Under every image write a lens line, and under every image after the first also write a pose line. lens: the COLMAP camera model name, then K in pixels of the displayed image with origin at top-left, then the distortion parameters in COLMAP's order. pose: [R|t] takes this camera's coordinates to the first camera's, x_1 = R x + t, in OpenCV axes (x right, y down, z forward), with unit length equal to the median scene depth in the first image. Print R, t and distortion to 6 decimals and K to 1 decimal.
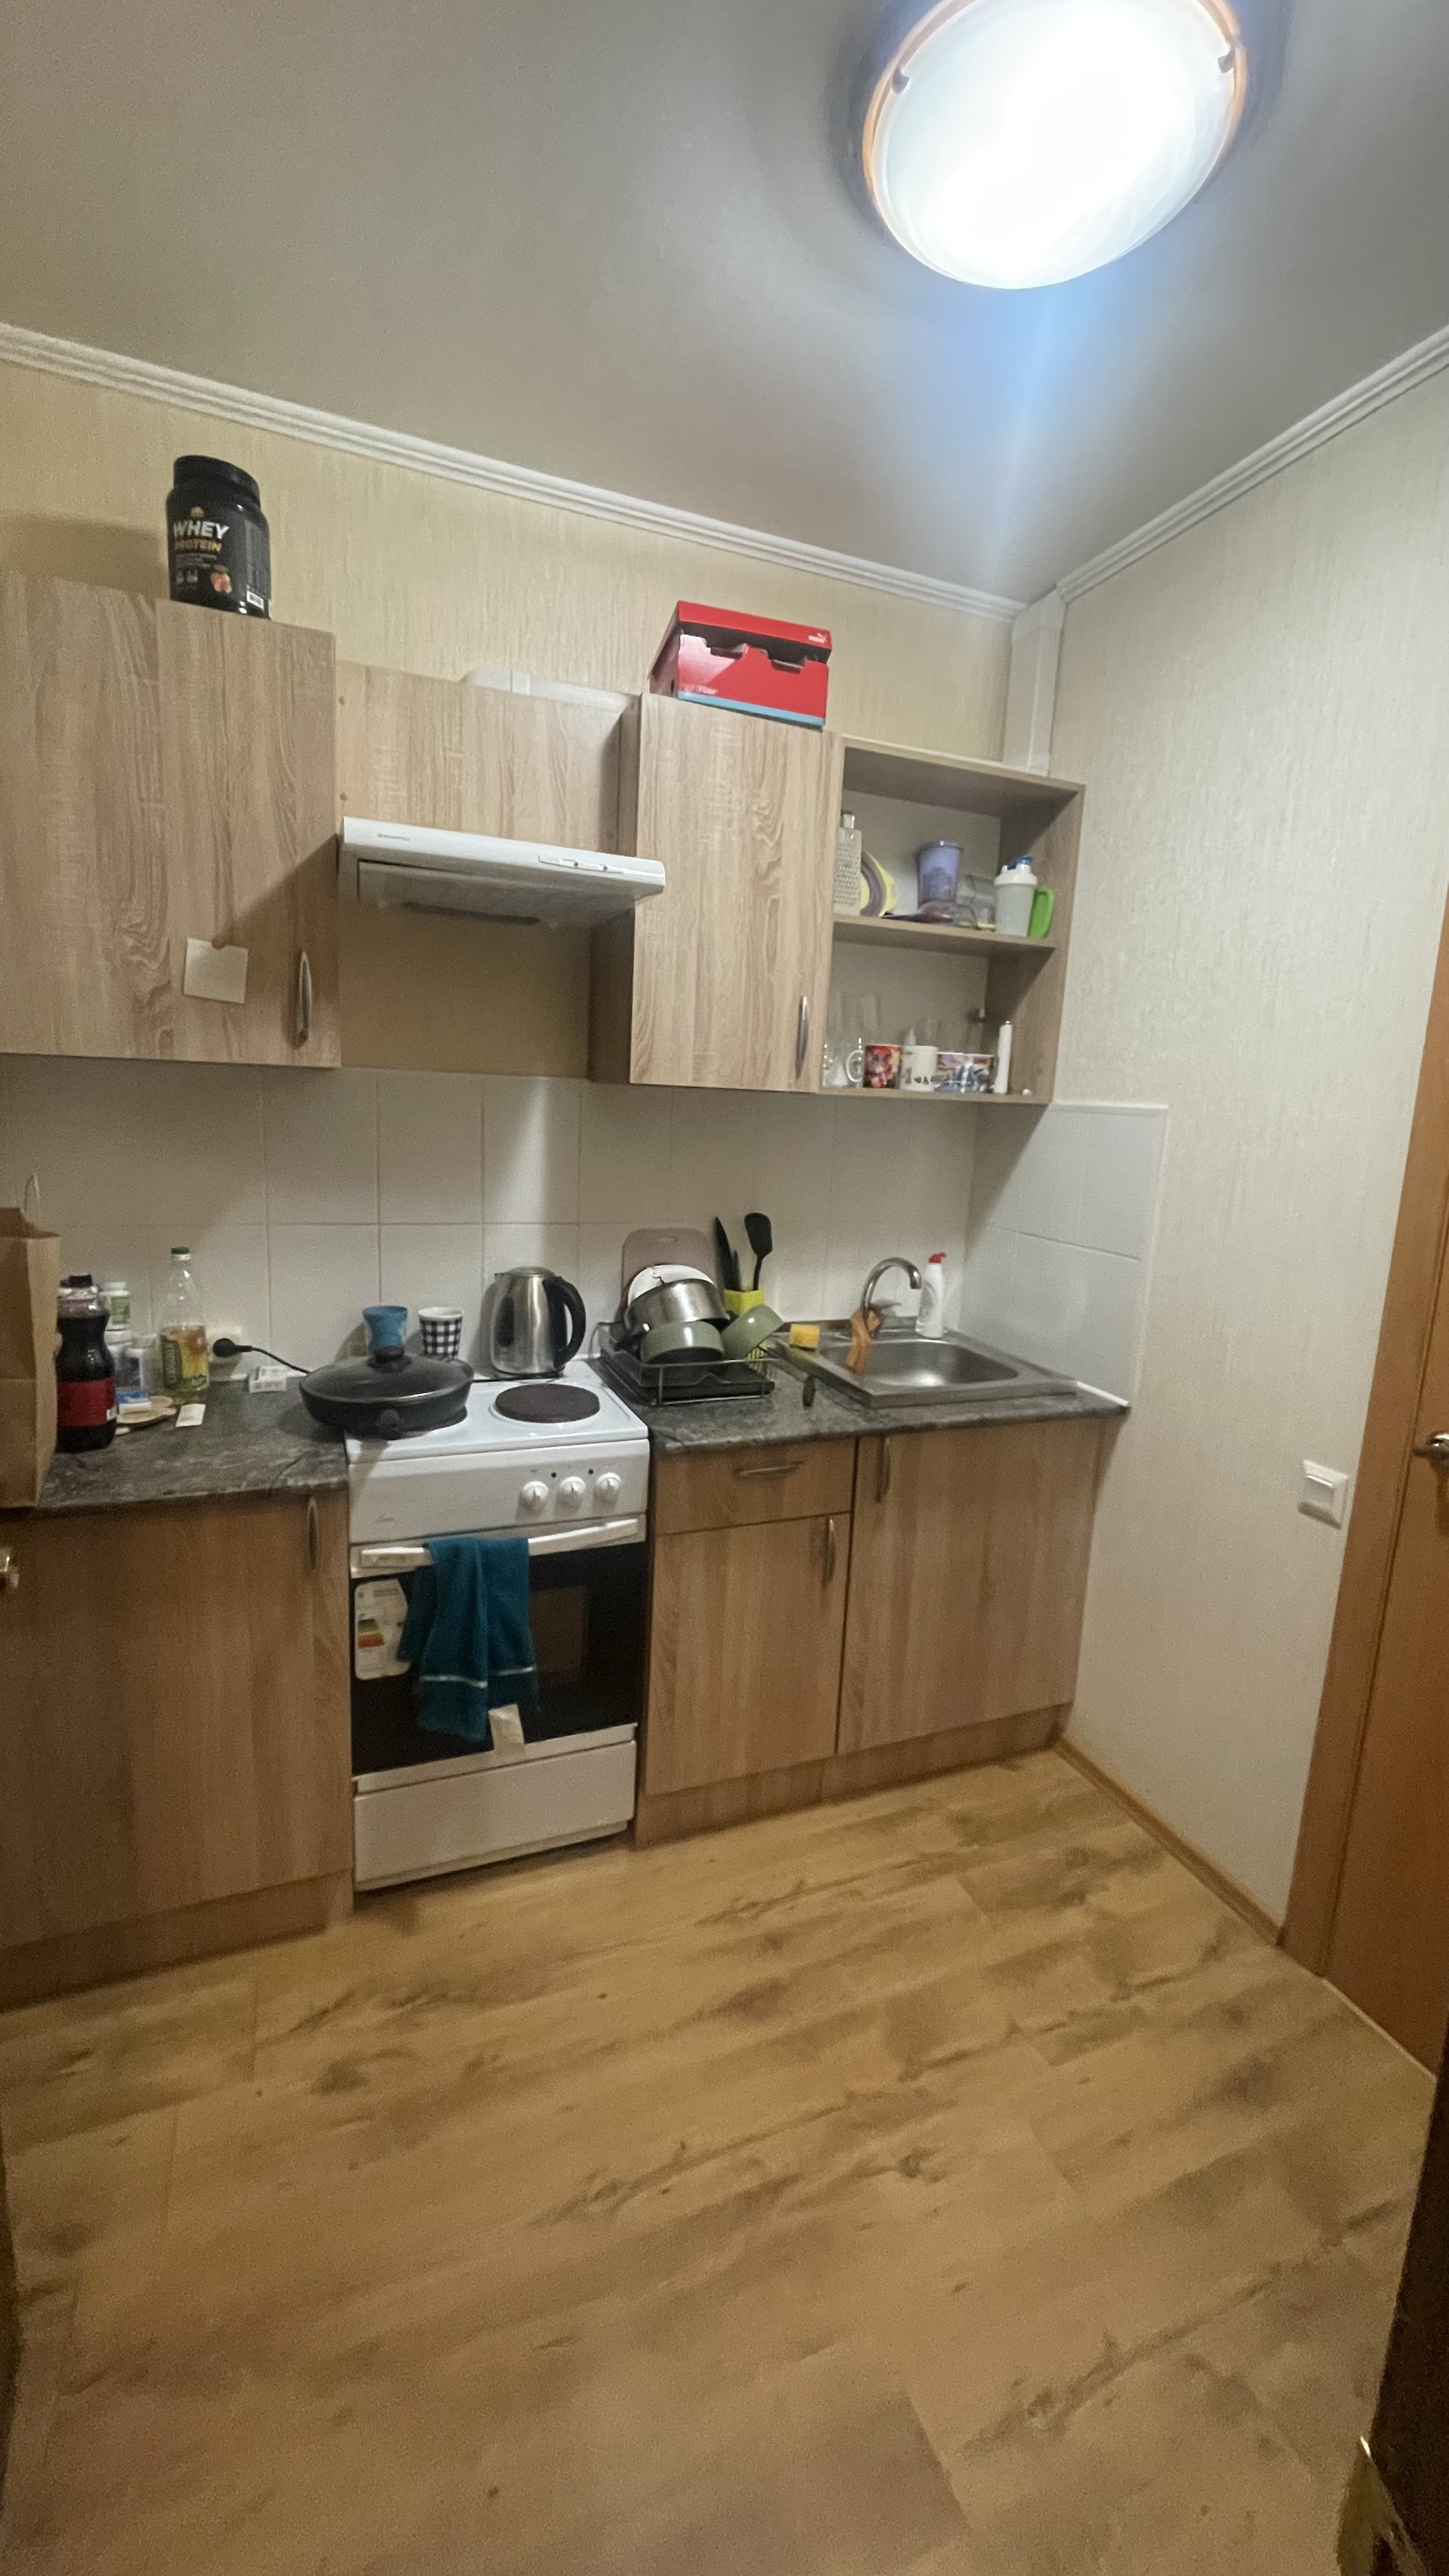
lens RADIAL K [[1049.8, 0, 739.9], [0, 1049.8, 1275.2], [0, 0, 1]] dist [0.001033, -0.000057]
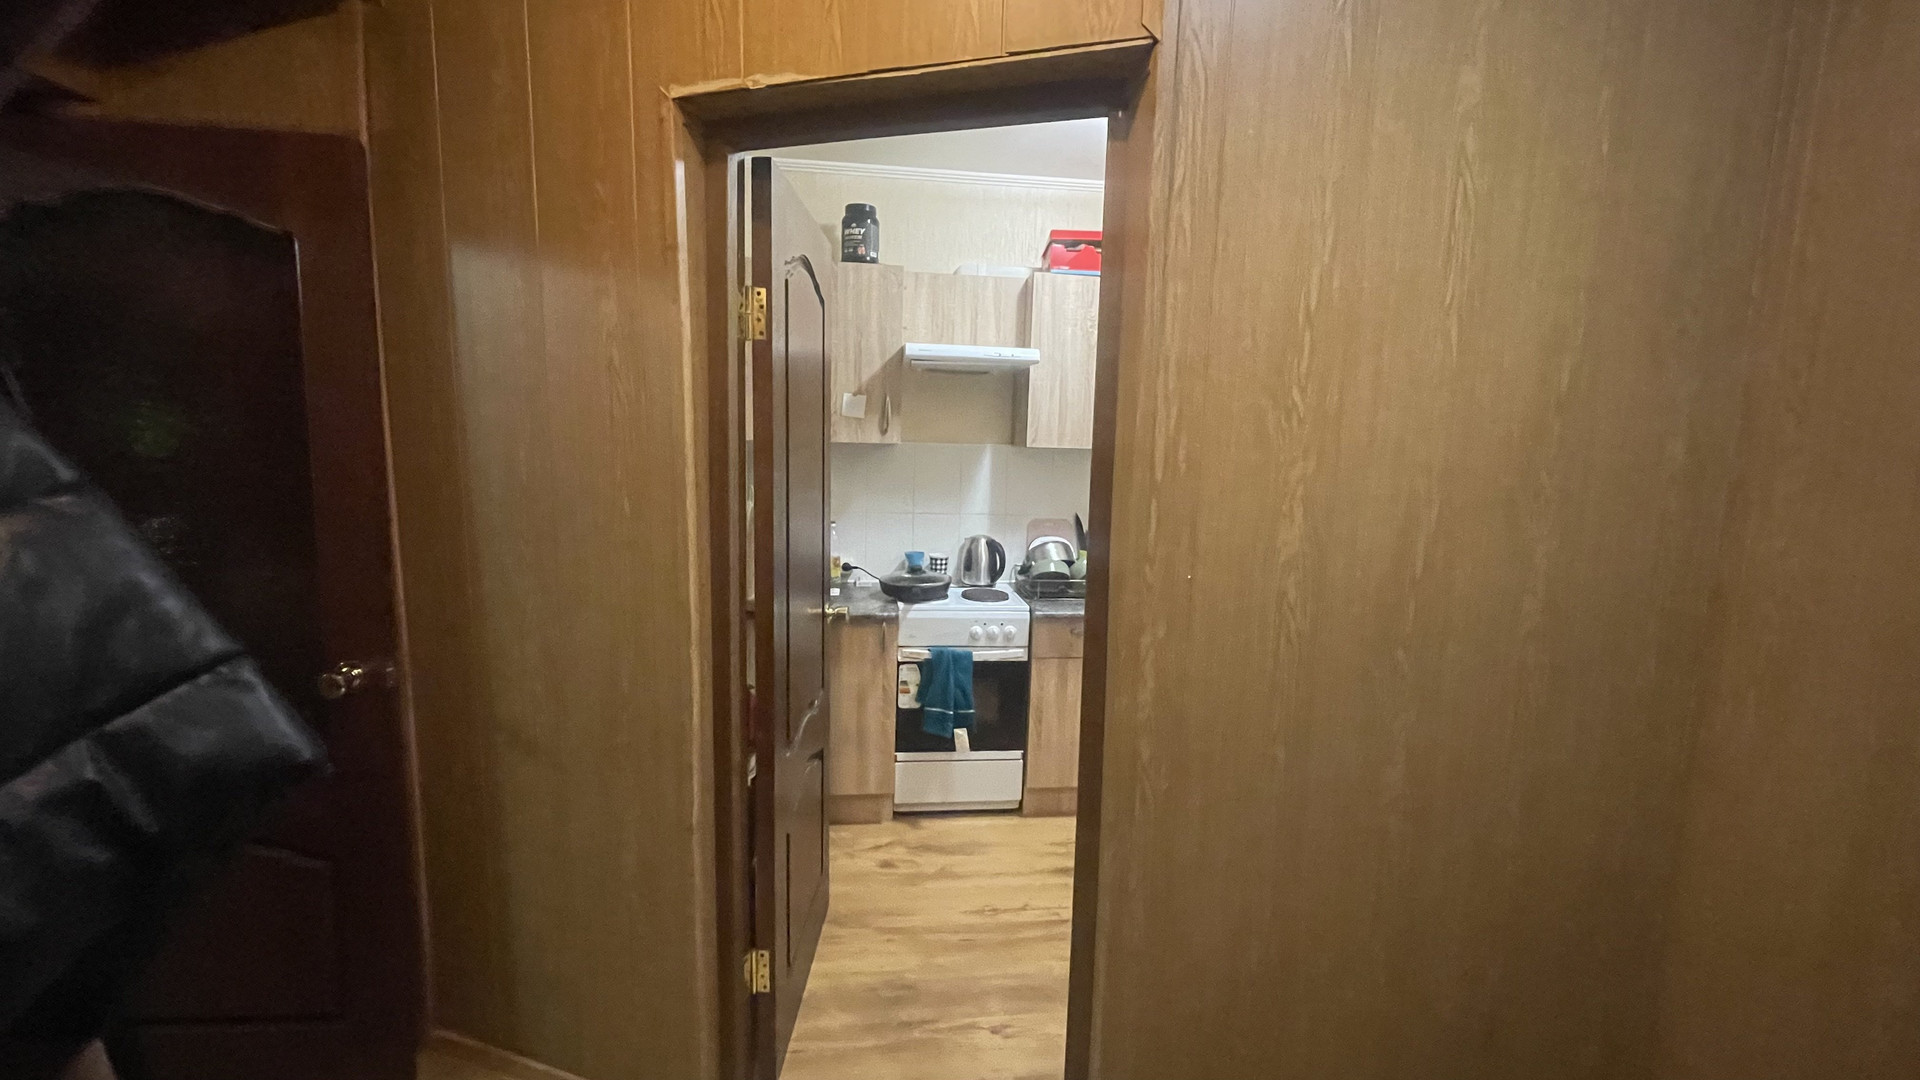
lens RADIAL K [[788.1, 0, 949.6], [0, 788.1, 532.9], [0, 0, 1]] dist [-0.008715, 0.000087]
pose [[0.962041, 0.011166, -0.272677, 0.192538], [-0.027803, 0.997974, -0.057226, 0.091701], [0.271486, 0.062635, 0.960402, -0.599982]]
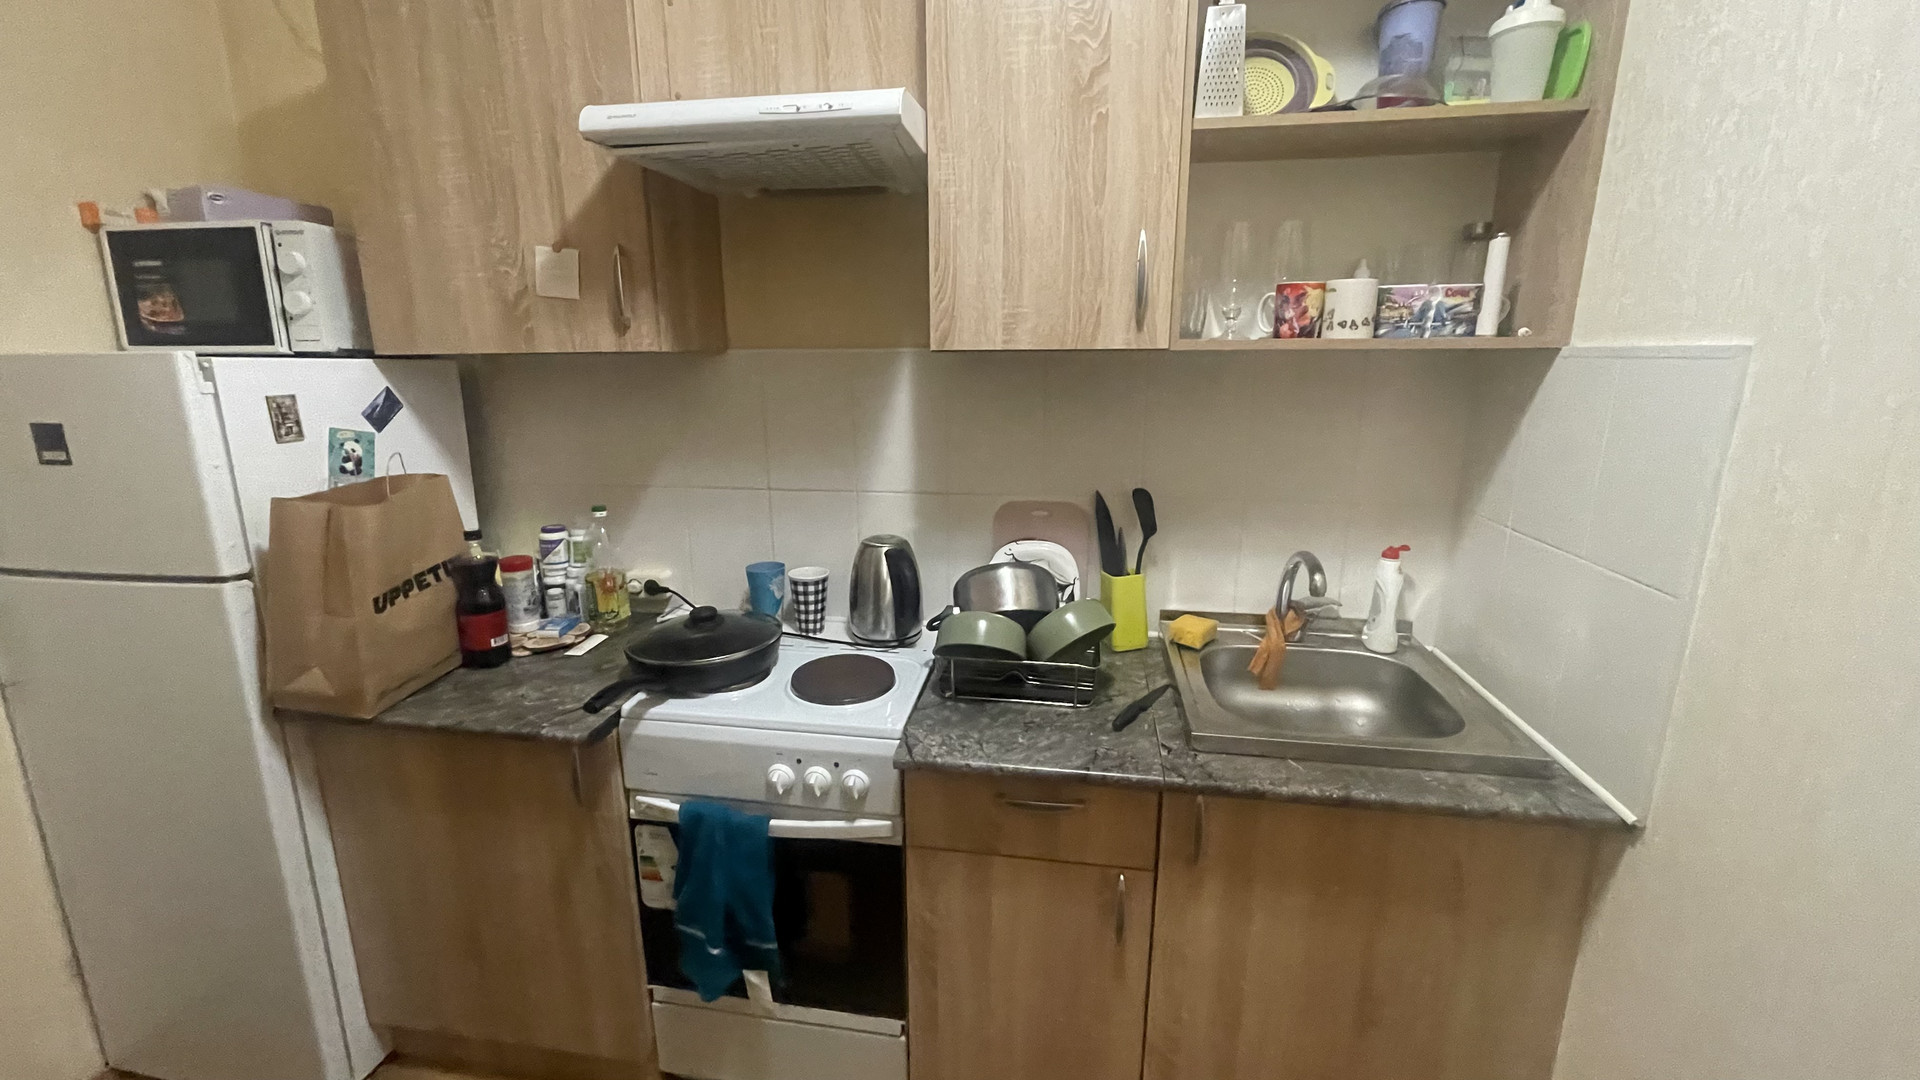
lens RADIAL K [[788.1, 0, 949.6], [0, 788.1, 532.9], [0, 0, 1]] dist [-0.008715, 0.000087]
pose [[0.841808, 0.070260, -0.535185, 0.302432], [-0.047175, 0.997275, 0.056721, -0.066095], [0.537712, -0.022501, 0.842828, 0.444528]]
